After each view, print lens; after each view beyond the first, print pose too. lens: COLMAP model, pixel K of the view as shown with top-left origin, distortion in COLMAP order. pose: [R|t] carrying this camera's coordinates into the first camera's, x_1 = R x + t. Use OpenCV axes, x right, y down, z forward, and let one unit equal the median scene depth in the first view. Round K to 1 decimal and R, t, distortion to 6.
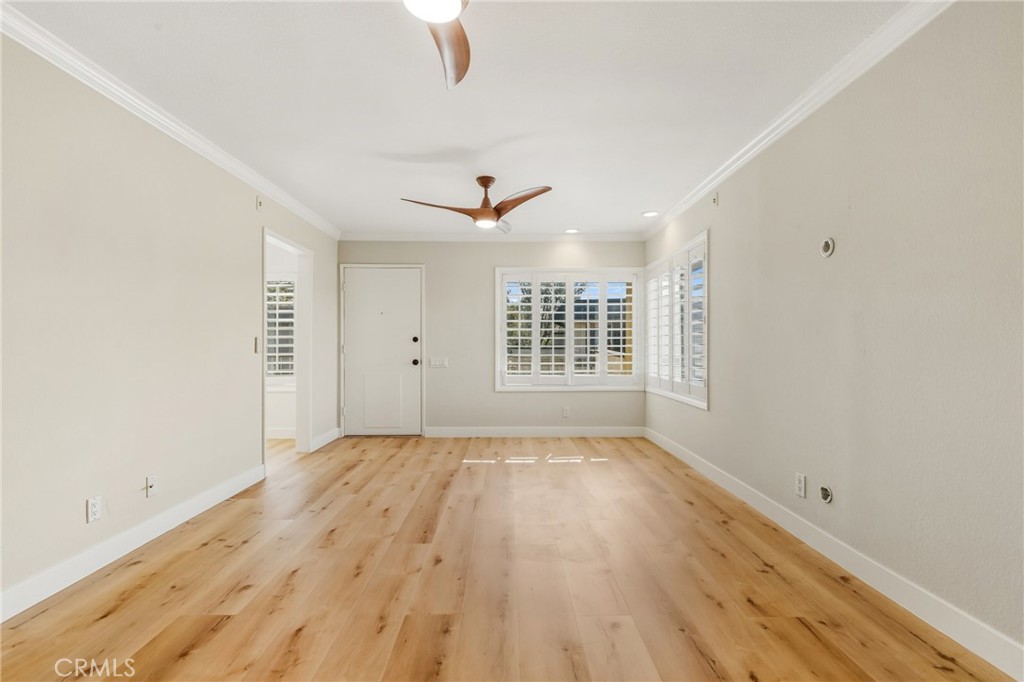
lens RADIAL K [[470.6, 0, 515.7], [0, 470.6, 343.5], [0, 0, 1]] dist [0.002411, -0.000054]
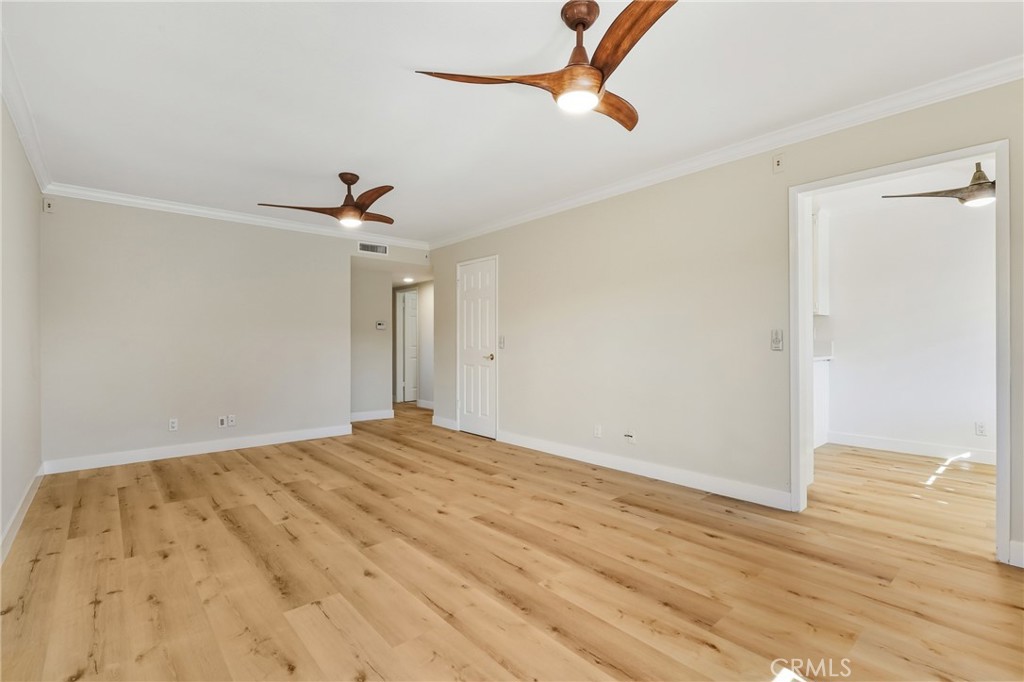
lens RADIAL K [[470.6, 0, 518.5], [0, 470.6, 341.5], [0, 0, 1]] dist [0.002411, -0.000054]
pose [[-0.760935, 0.005085, -0.648808, 0.465798], [0.009704, 0.999947, -0.003544, 0.008711], [0.648756, -0.008993, -0.760944, 1.975681]]
